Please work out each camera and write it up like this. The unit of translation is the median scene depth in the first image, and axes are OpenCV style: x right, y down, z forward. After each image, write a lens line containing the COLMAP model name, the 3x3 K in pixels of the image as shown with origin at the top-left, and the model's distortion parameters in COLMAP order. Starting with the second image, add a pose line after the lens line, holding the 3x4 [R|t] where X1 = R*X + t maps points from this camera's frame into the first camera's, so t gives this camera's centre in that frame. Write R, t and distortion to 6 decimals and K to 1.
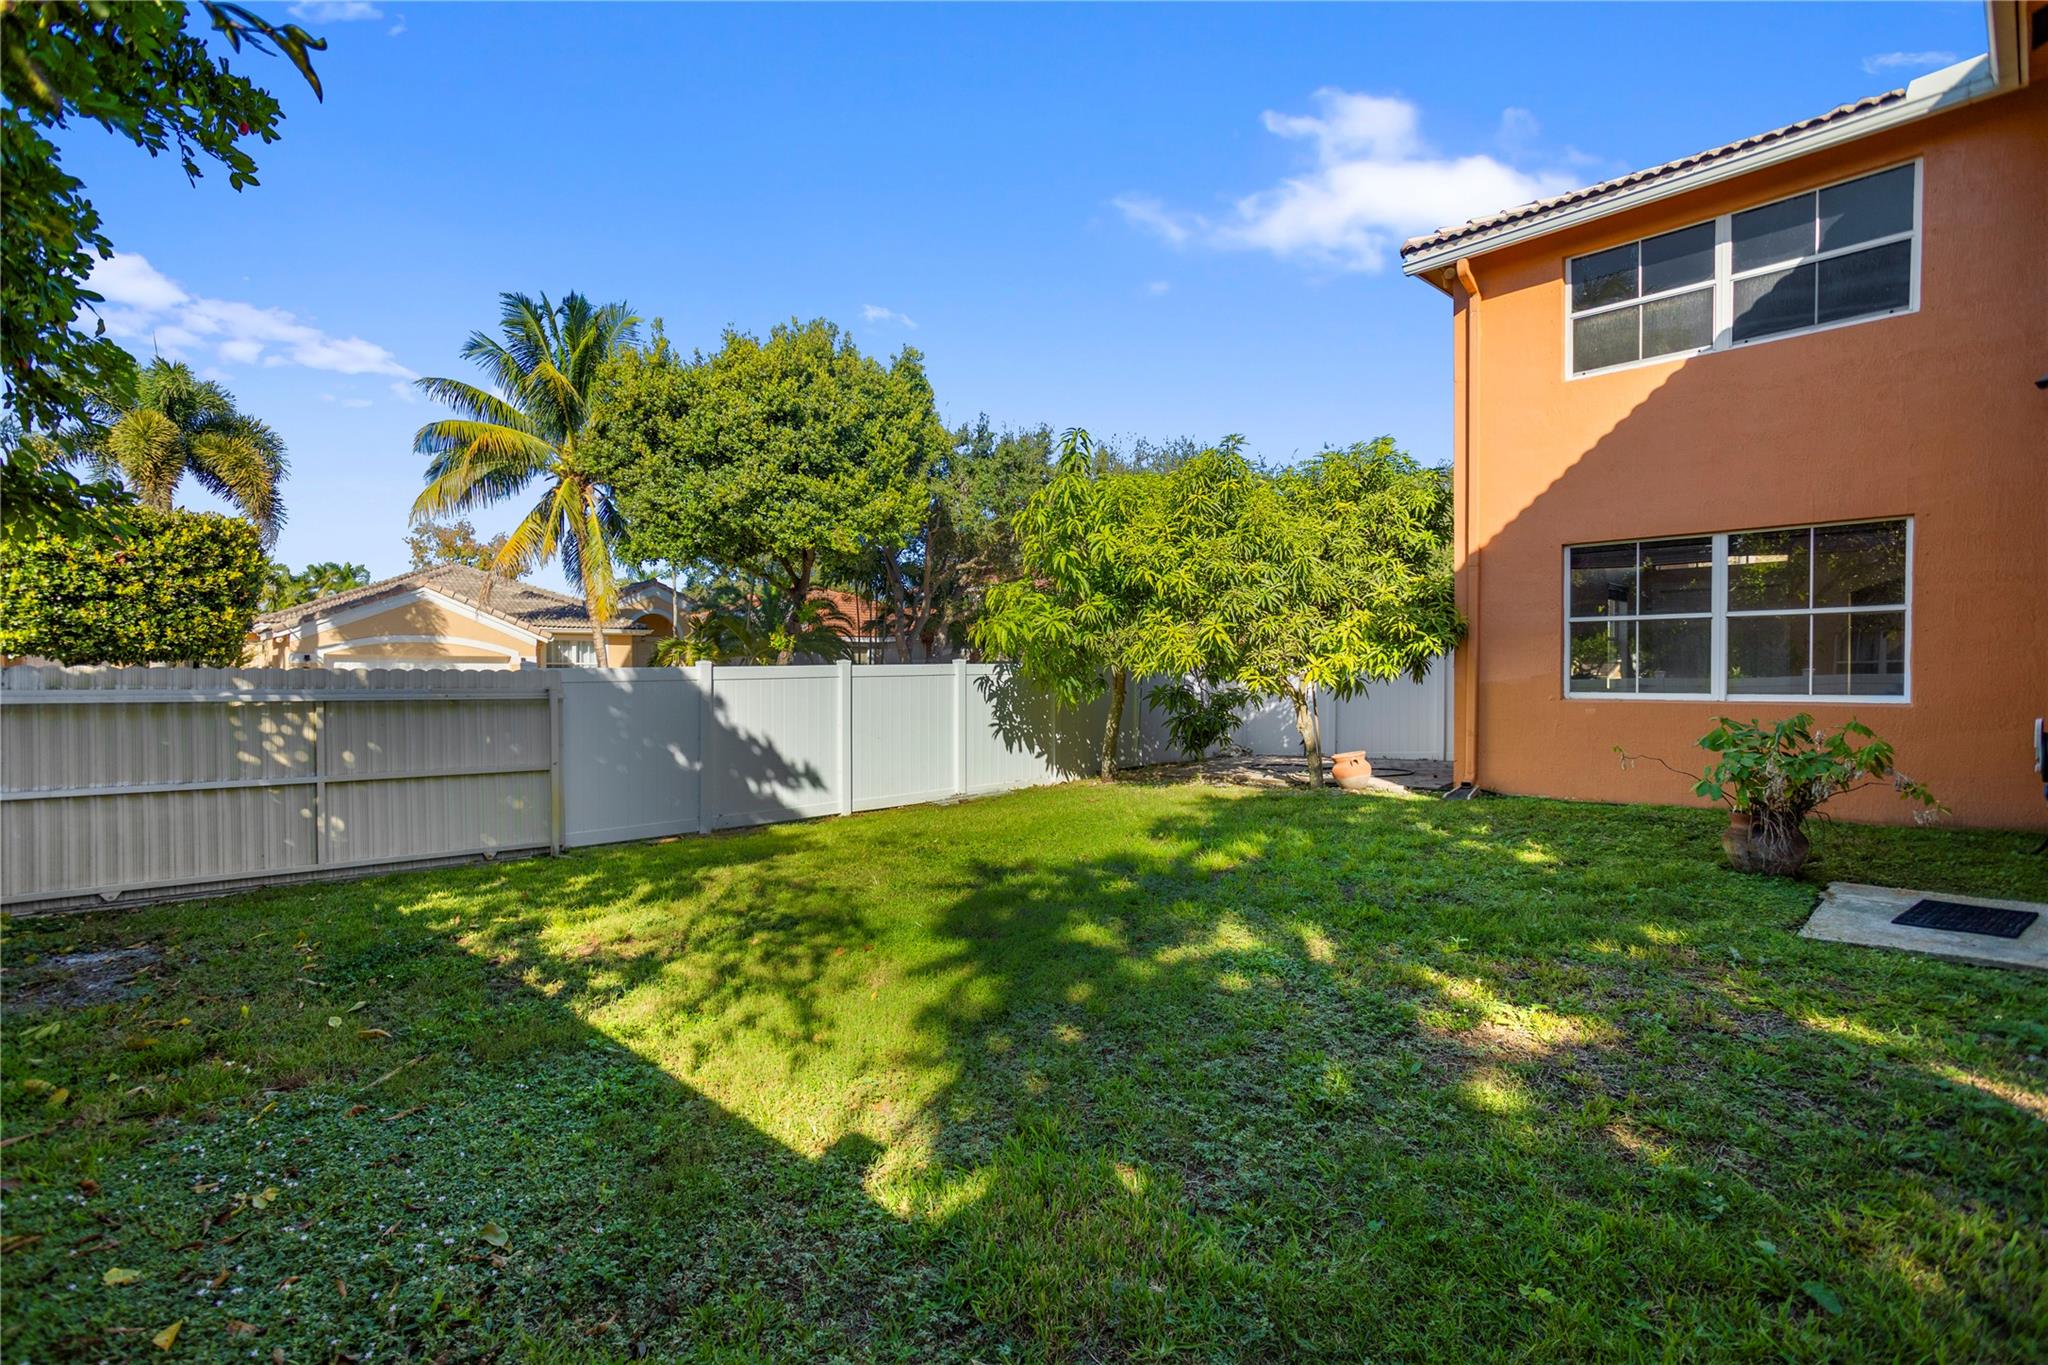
lens RADIAL K [[978.0, 0, 1013.4], [0, 978.0, 664.8], [0, 0, 1]] dist [0.001150, 0.000479]
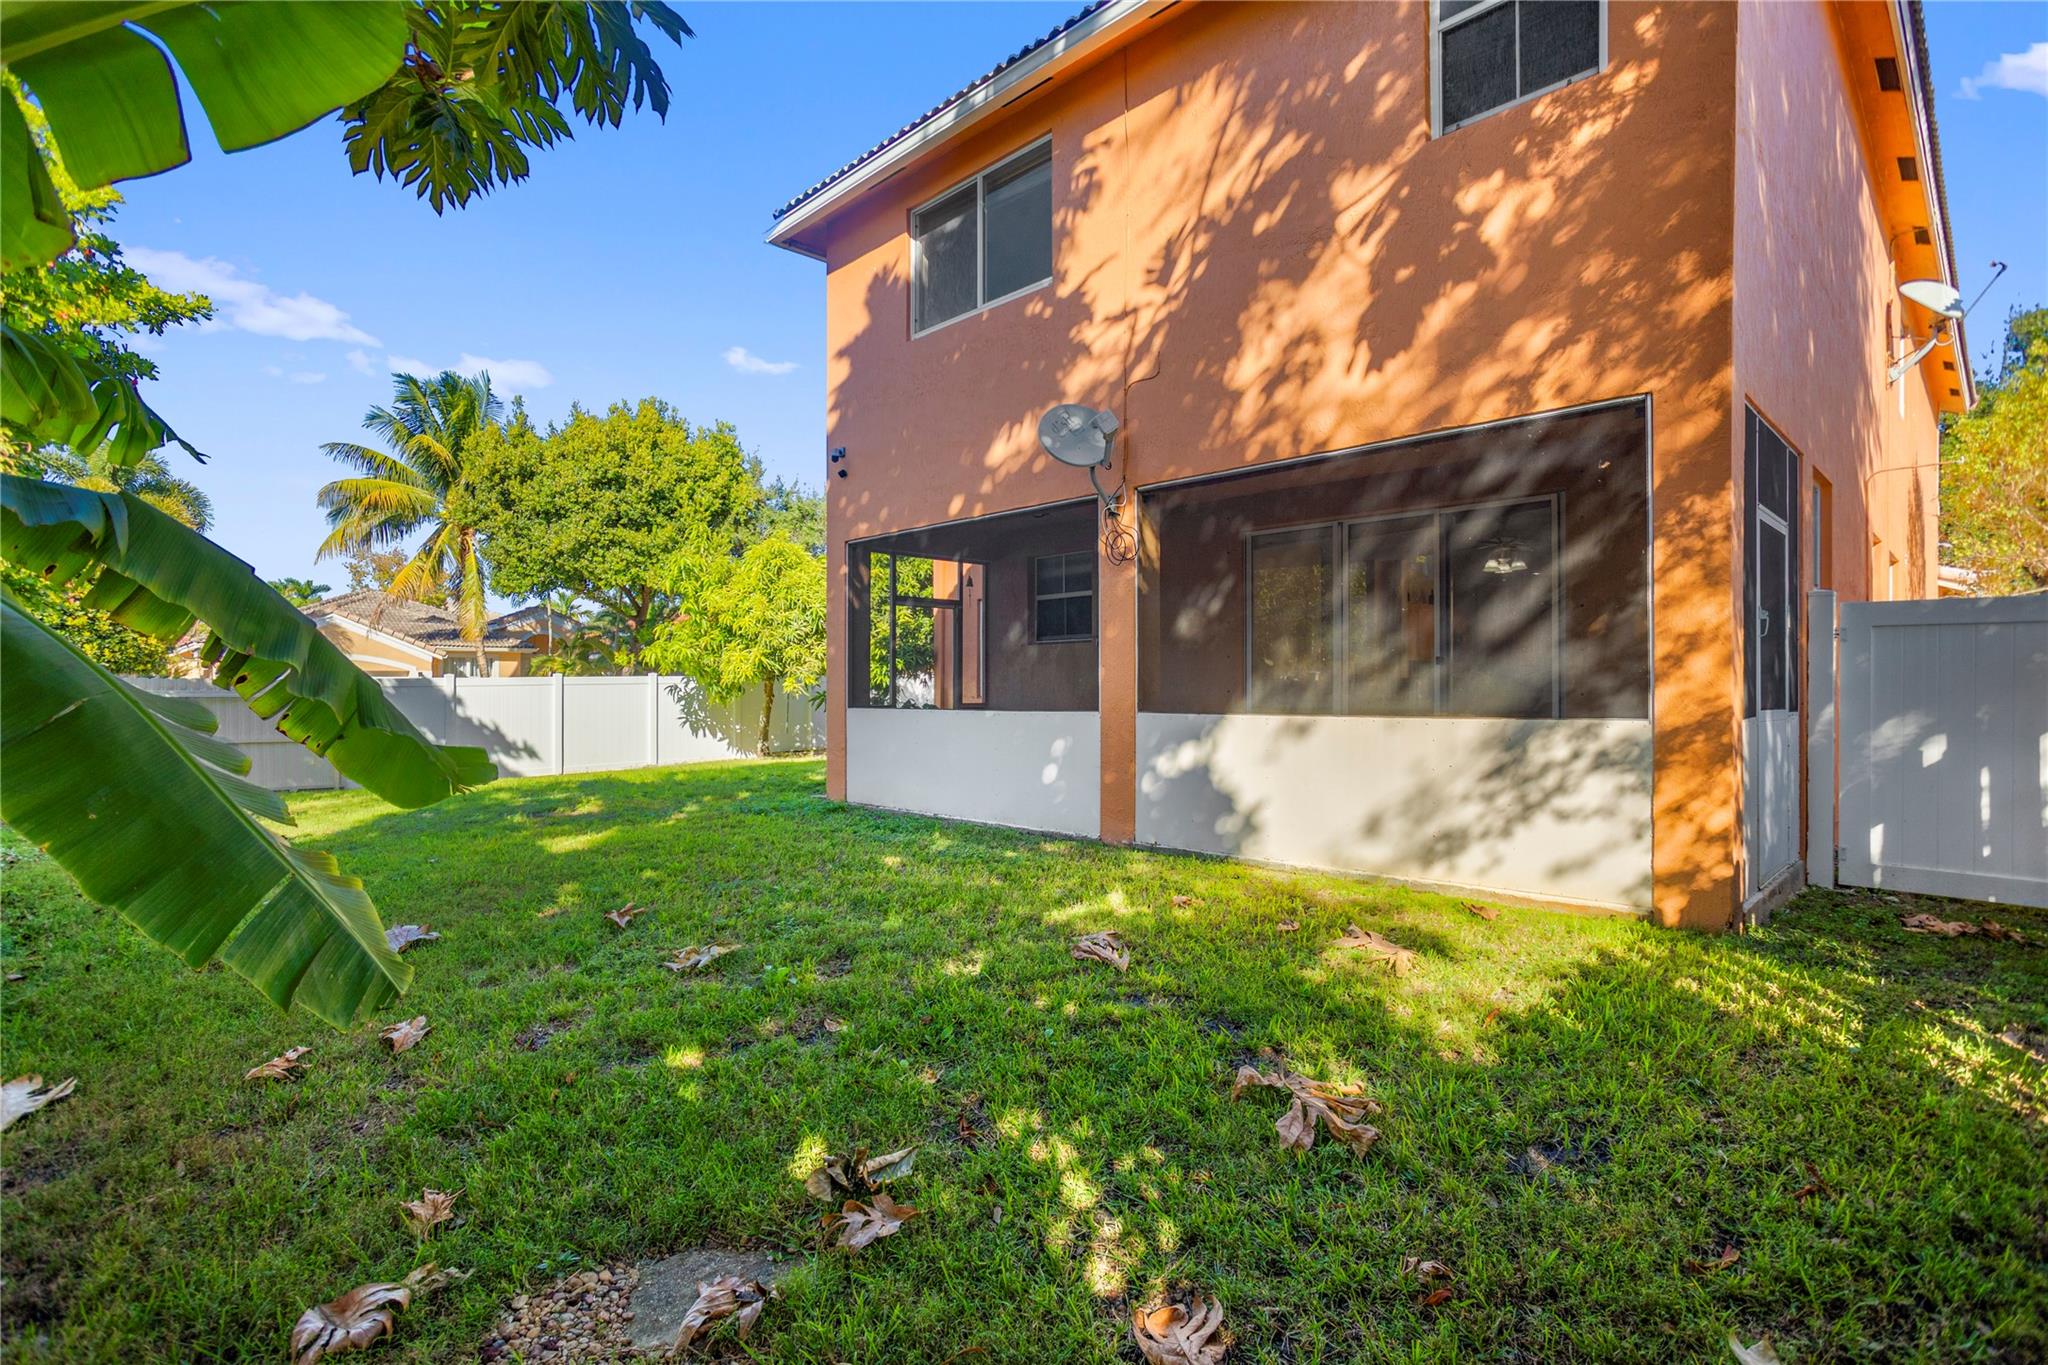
lens RADIAL K [[997.8, 0, 1025.5], [0, 997.8, 661.3], [0, 0, 1]] dist [0.003914, 0.000968]
pose [[0.999901, 0.000840, 0.014045, 0.287967], [-0.000582, 0.999831, -0.018372, 0.002299], [-0.014058, 0.018362, 0.999733, -0.298064]]
